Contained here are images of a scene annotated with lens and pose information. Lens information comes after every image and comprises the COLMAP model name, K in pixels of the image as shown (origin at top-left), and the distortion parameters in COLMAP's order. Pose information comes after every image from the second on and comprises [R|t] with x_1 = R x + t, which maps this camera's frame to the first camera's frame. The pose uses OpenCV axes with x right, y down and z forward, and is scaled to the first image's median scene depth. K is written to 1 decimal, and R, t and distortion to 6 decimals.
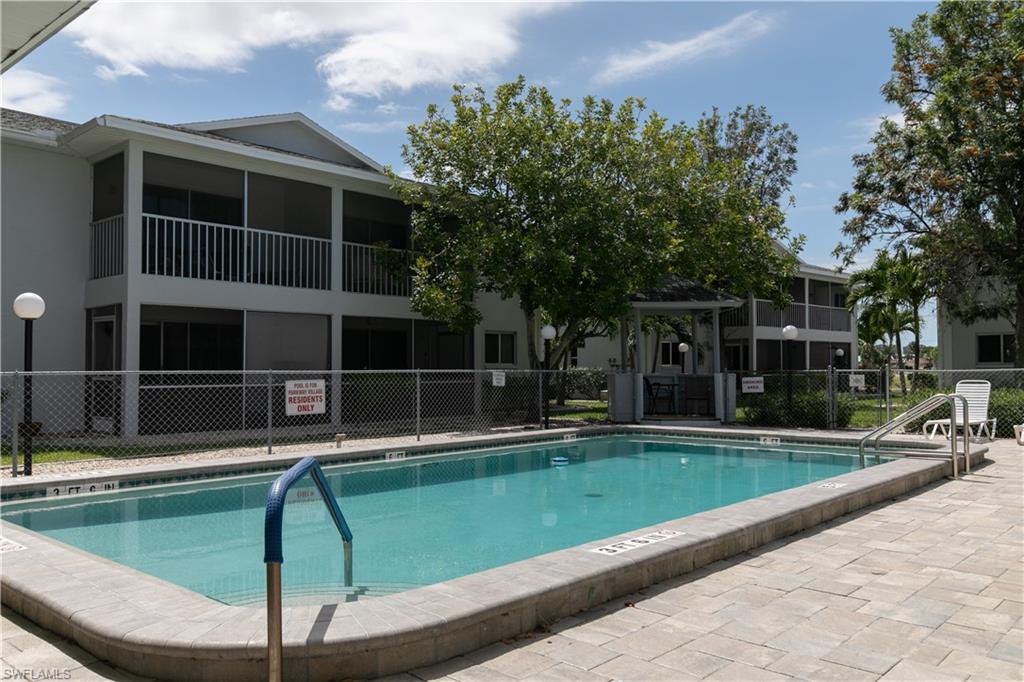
lens RADIAL K [[834.6, 0, 512.0], [0, 834.6, 341.0], [0, 0, 1]] dist [0.012743, 0.004718]
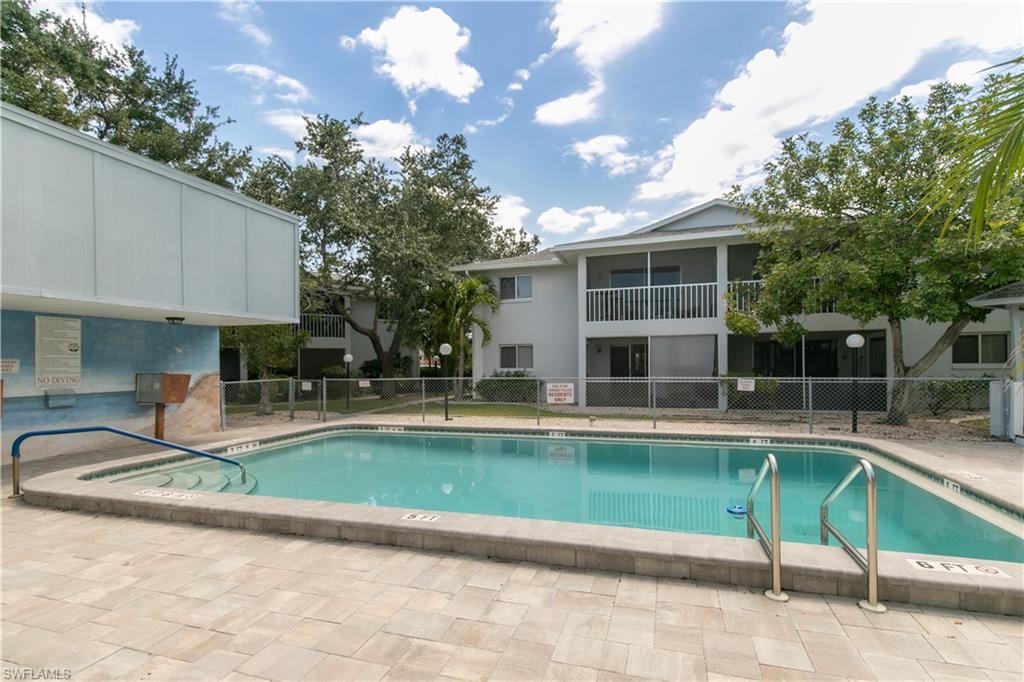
lens RADIAL K [[470.4, 0, 512.0], [0, 470.4, 341.0], [0, 0, 1]] dist [-0.016134, -0.000072]
pose [[0.412934, -0.061984, -0.908649, 0.462581], [0.040738, 0.997940, -0.049562, 0.007514], [0.909849, -0.016551, 0.414609, 0.445028]]
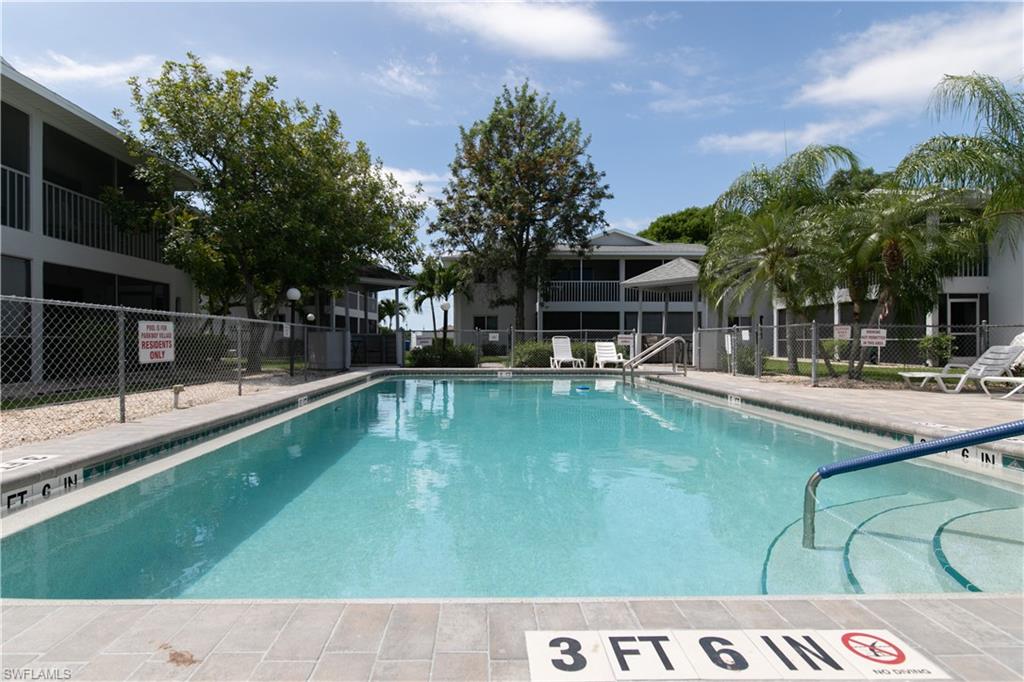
lens RADIAL K [[516.5, 0, 512.0], [0, 516.5, 341.0], [0, 0, 1]] dist [0.001506, -0.000187]
pose [[0.724716, 0.002903, 0.689041, -0.285777], [-0.026336, 0.999377, 0.023488, 0.036965], [-0.688544, -0.035168, 0.724341, 0.313355]]
